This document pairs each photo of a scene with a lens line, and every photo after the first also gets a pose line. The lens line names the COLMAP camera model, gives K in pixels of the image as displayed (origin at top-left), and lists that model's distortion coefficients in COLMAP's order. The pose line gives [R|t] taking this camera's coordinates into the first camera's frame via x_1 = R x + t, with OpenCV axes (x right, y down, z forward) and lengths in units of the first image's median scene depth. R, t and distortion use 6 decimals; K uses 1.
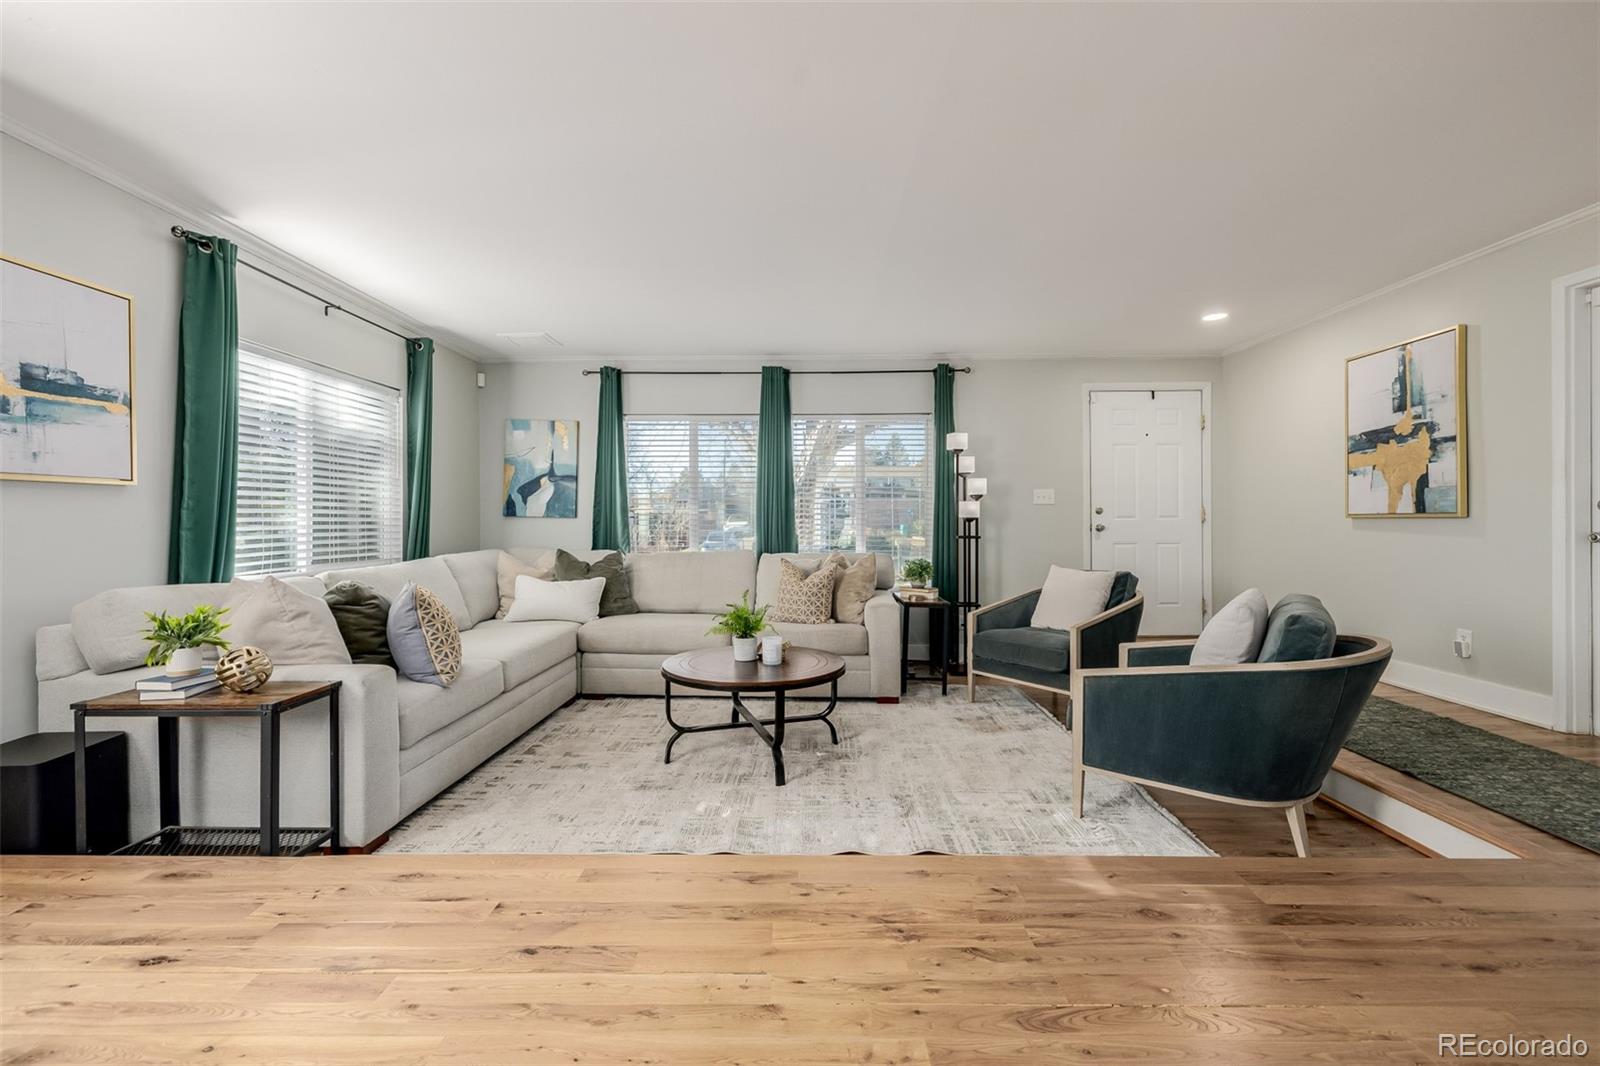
lens RADIAL K [[677.2, 0, 794.7], [0, 677.2, 531.1], [0, 0, 1]] dist [-0.001270, 0.000303]
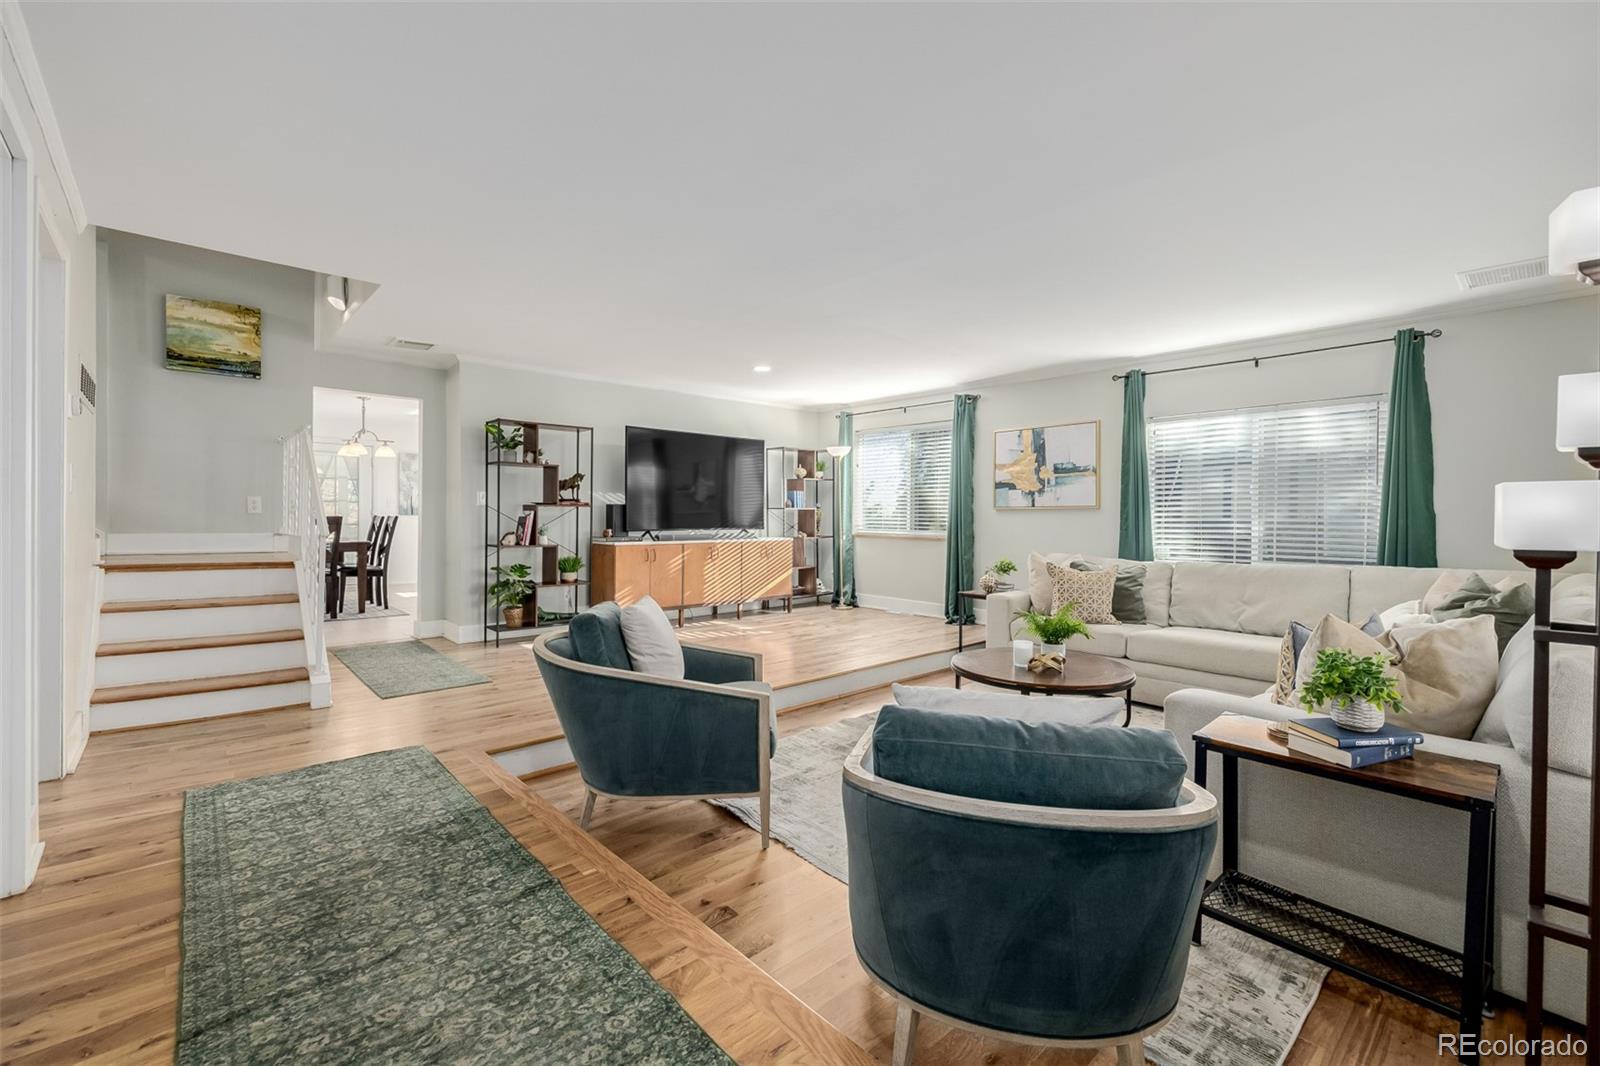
lens RADIAL K [[679.0, 0, 796.4], [0, 679.0, 513.9], [0, 0, 1]] dist [0.000328, 0.000414]
pose [[-0.733506, 0.000972, -0.679682, 1.221179], [-0.004815, 0.999966, 0.006626, -0.057516], [0.679666, 0.008133, -0.733477, 1.960904]]
